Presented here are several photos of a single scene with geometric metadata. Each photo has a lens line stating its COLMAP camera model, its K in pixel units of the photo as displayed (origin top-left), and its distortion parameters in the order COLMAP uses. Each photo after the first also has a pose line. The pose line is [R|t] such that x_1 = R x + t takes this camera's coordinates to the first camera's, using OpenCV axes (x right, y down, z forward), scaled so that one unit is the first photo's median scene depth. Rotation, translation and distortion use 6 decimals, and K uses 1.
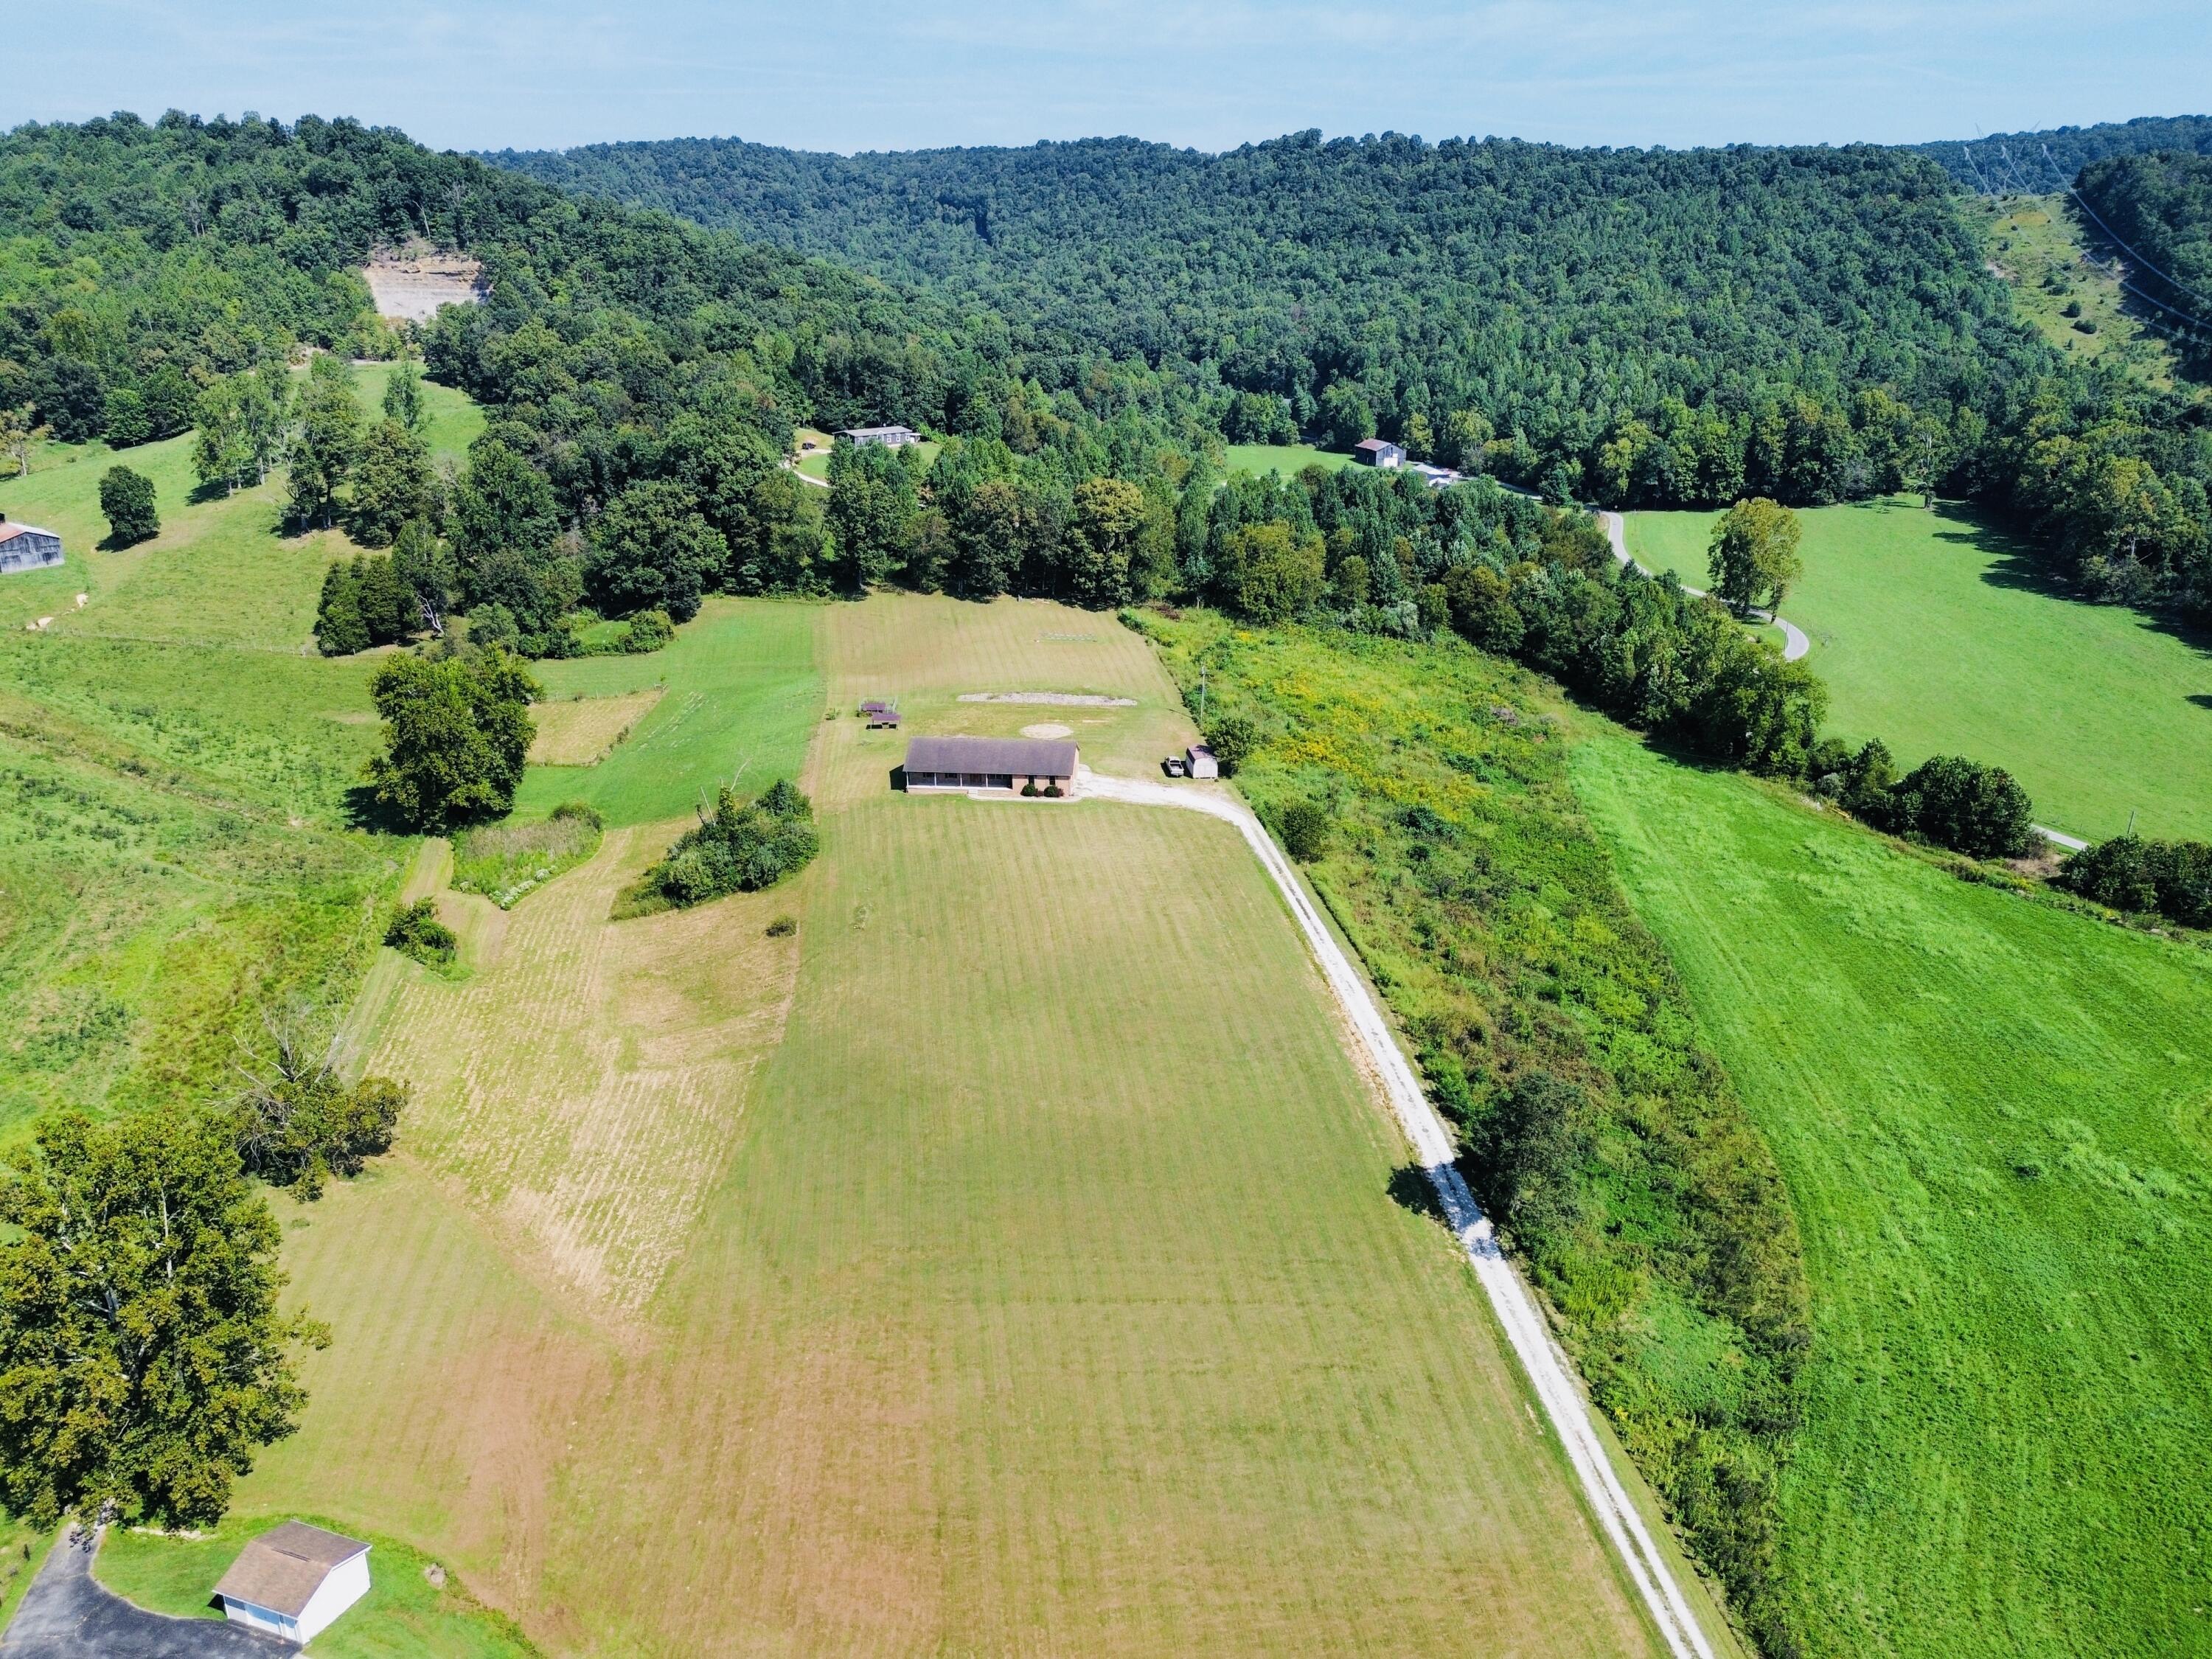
lens RADIAL K [[1558.7, 0, 1106.0], [0, 1558.7, 829.5], [0, 0, 1]] dist [0.083384, -0.088321]
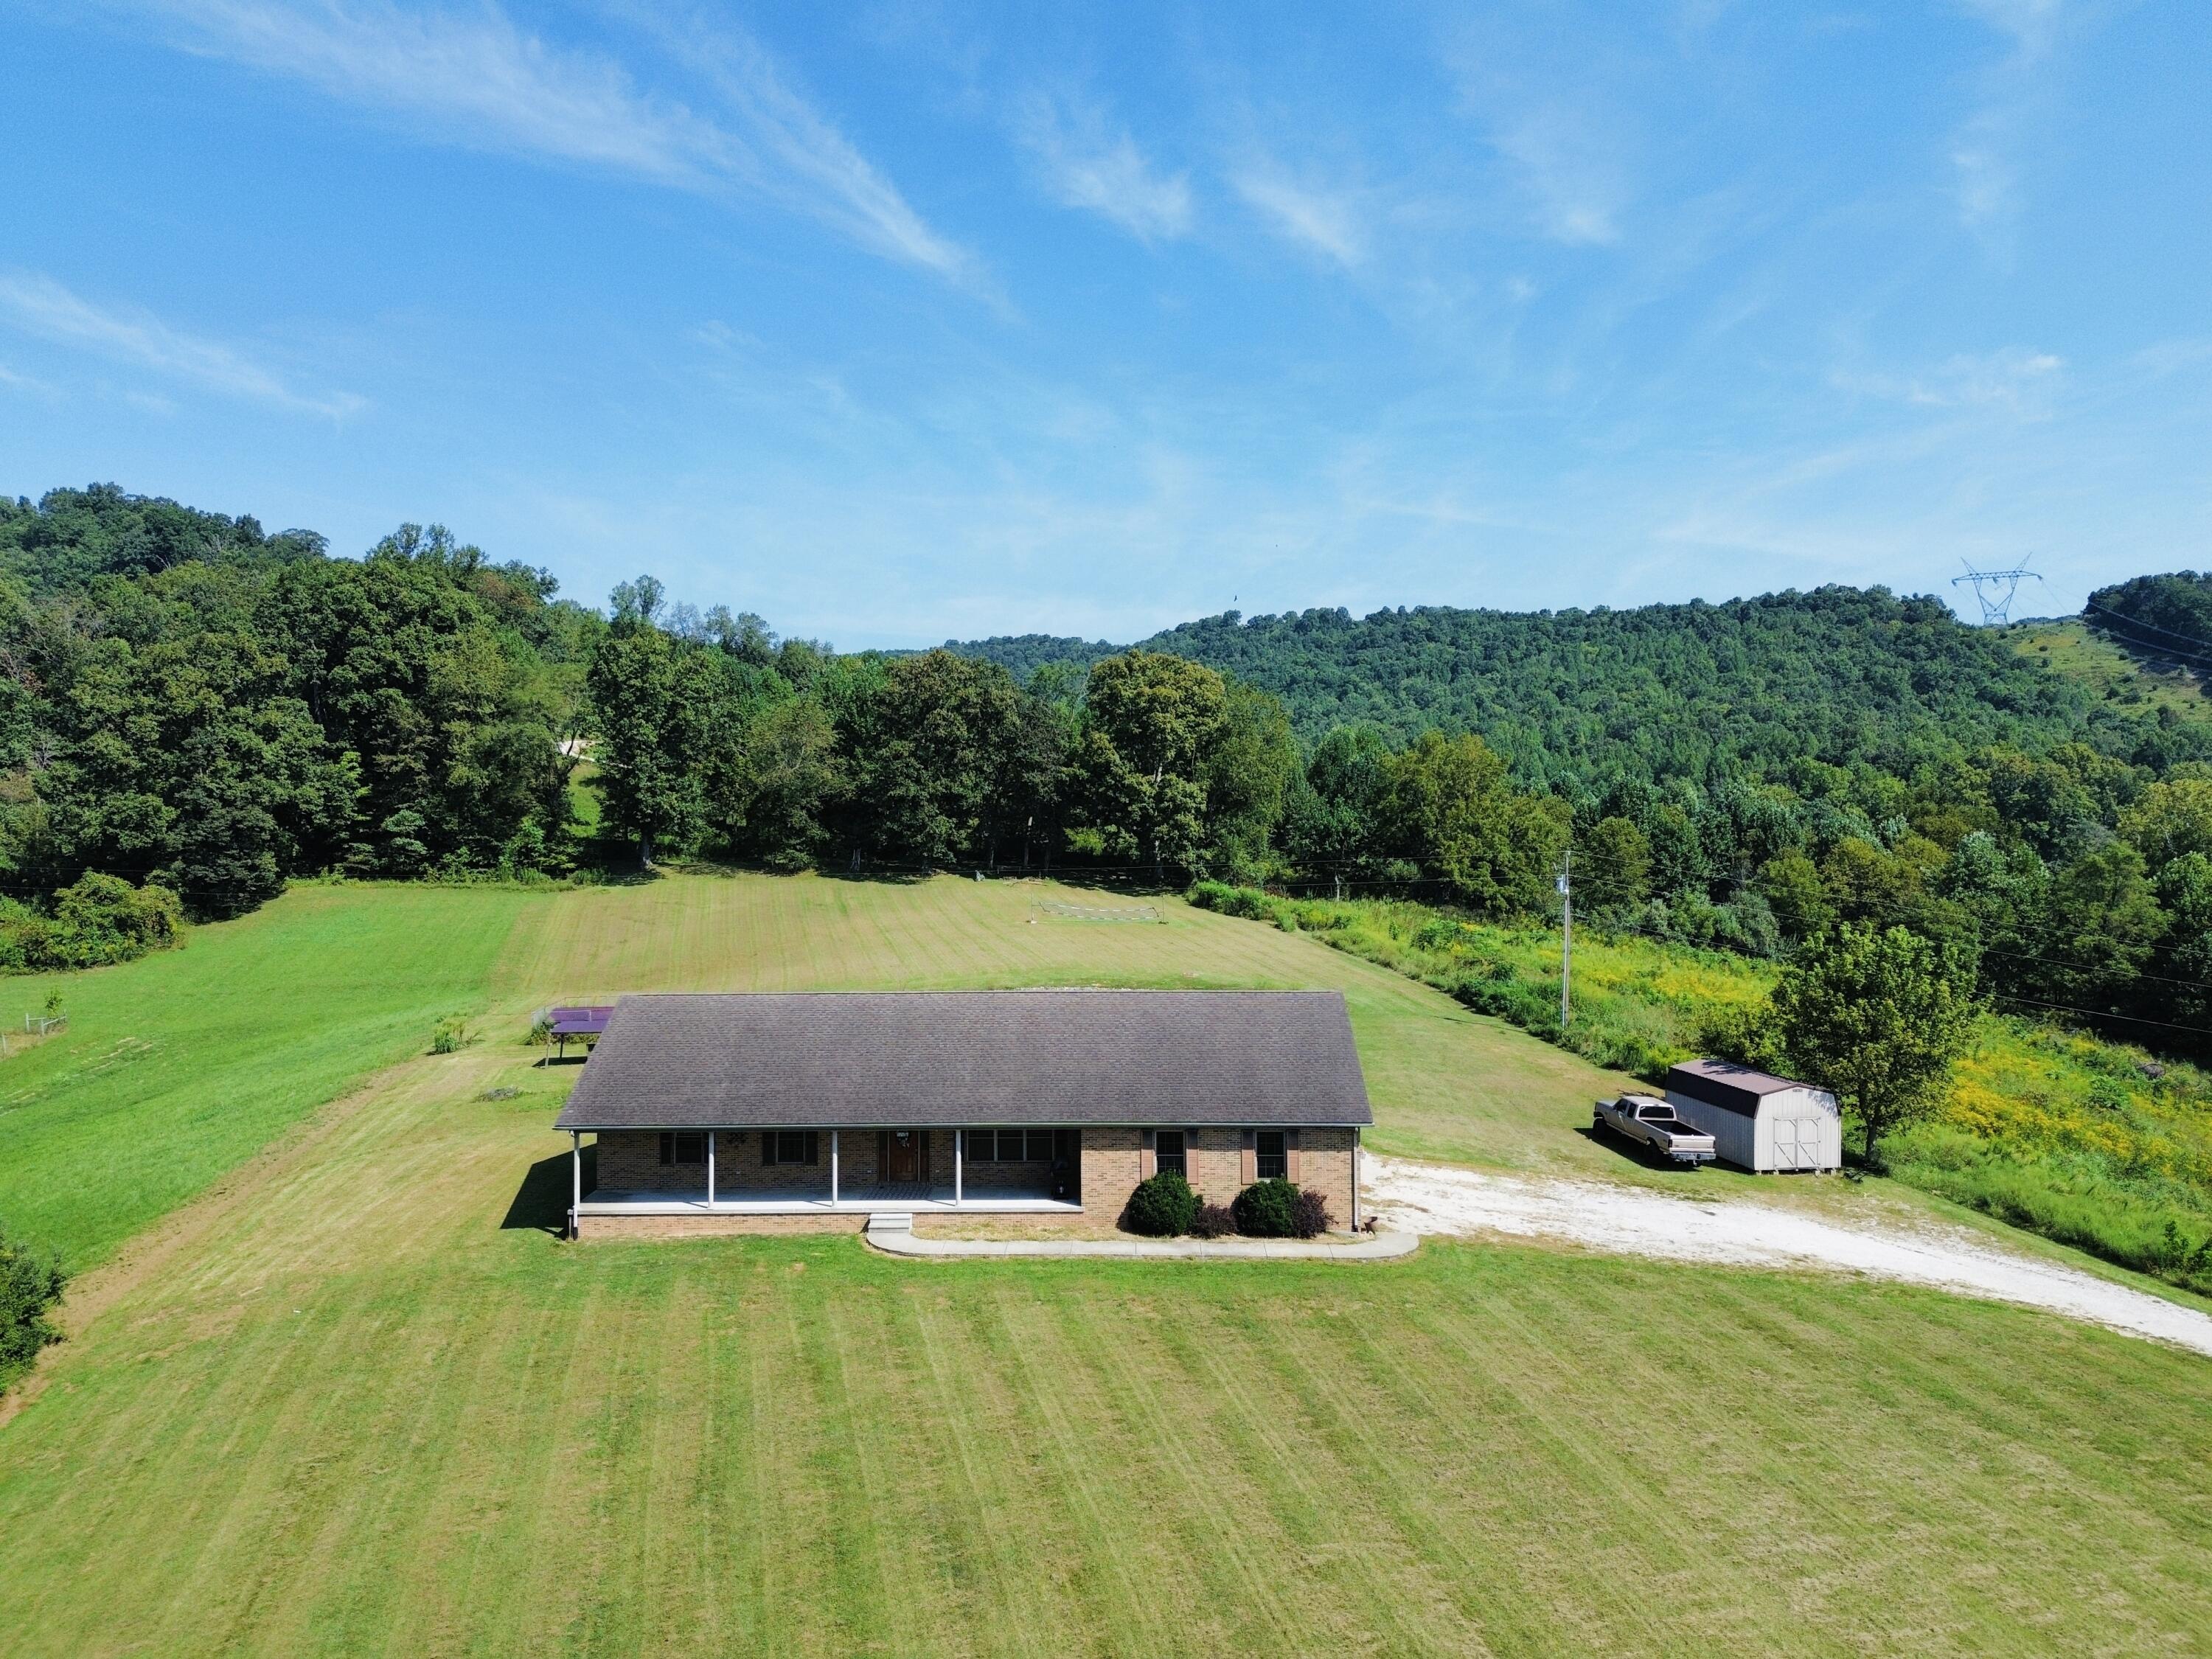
lens RADIAL K [[1558.7, 0, 1106.0], [0, 1558.7, 829.5], [0, 0, 1]] dist [0.083384, -0.088321]
pose [[0.997708, -0.004949, 0.067484, -0.049257], [0.026829, 0.944508, -0.327390, -0.002808], [-0.062119, 0.328450, 0.942476, 0.547217]]
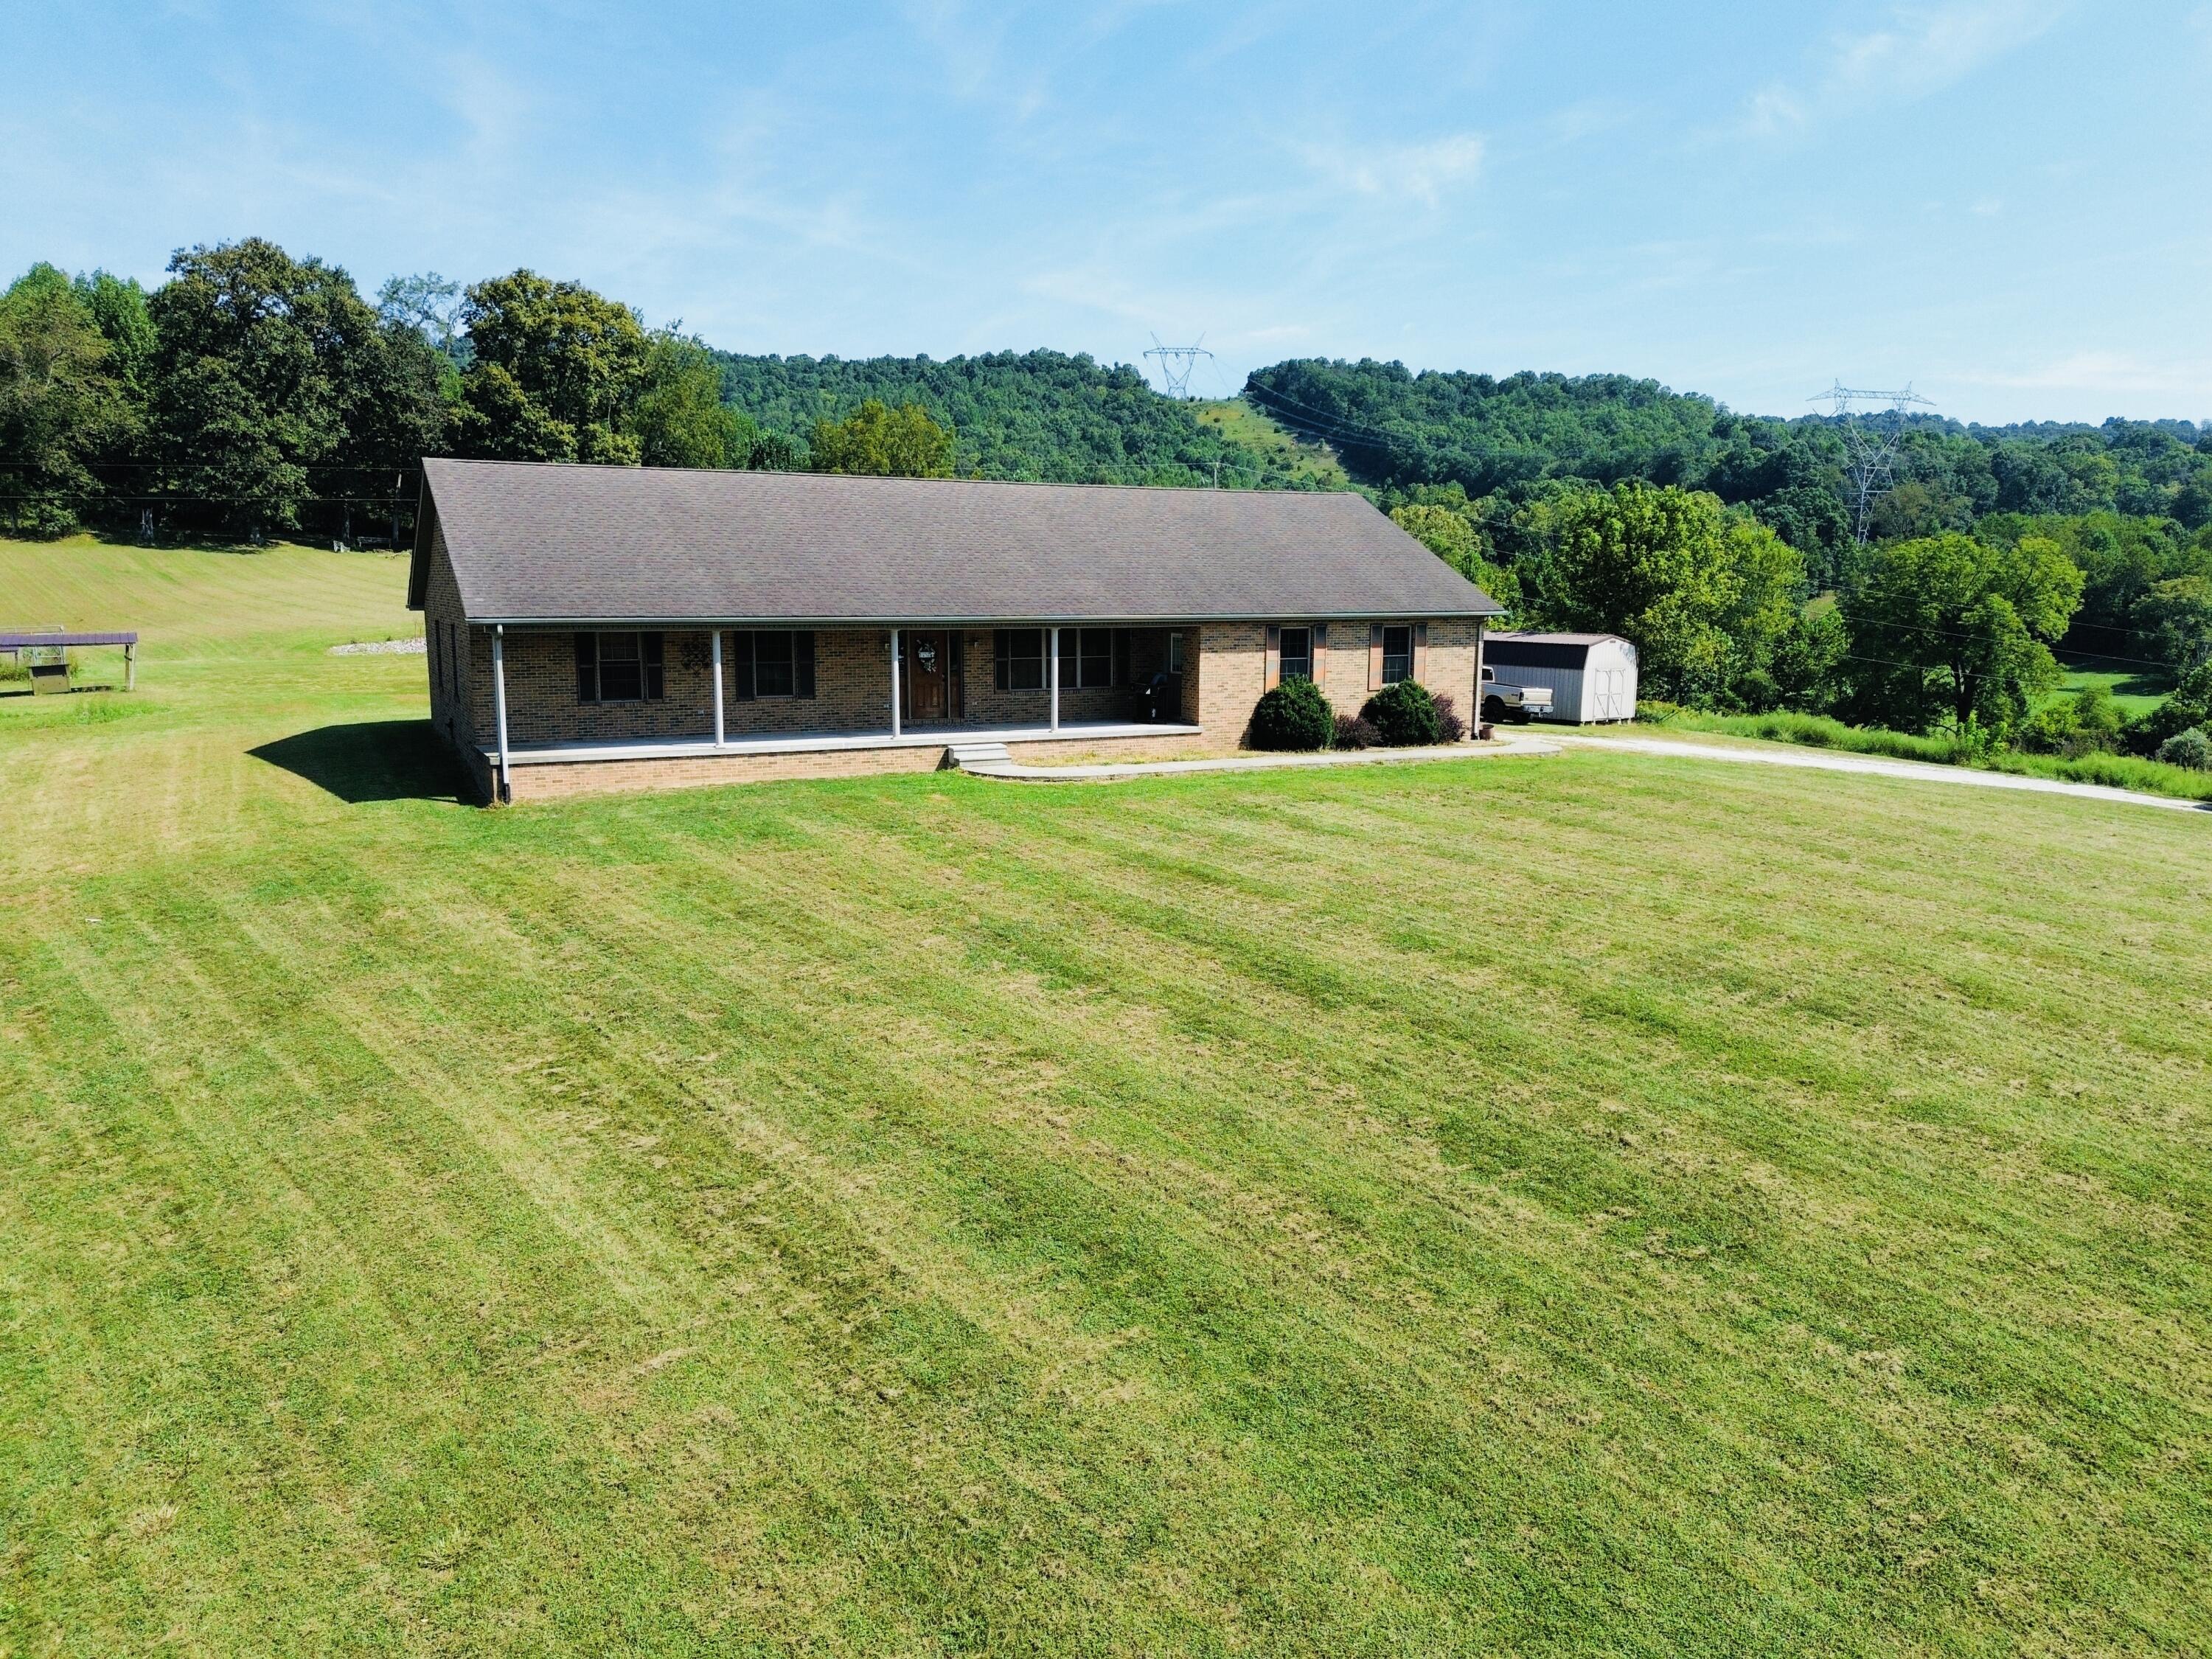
lens RADIAL K [[1558.7, 0, 1106.0], [0, 1558.7, 829.5], [0, 0, 1]] dist [0.083384, -0.088321]
pose [[0.845712, -0.081680, 0.527351, -0.108203], [0.177518, 0.974997, -0.133670, 0.003815], [-0.503248, 0.206661, 0.839067, 0.607097]]
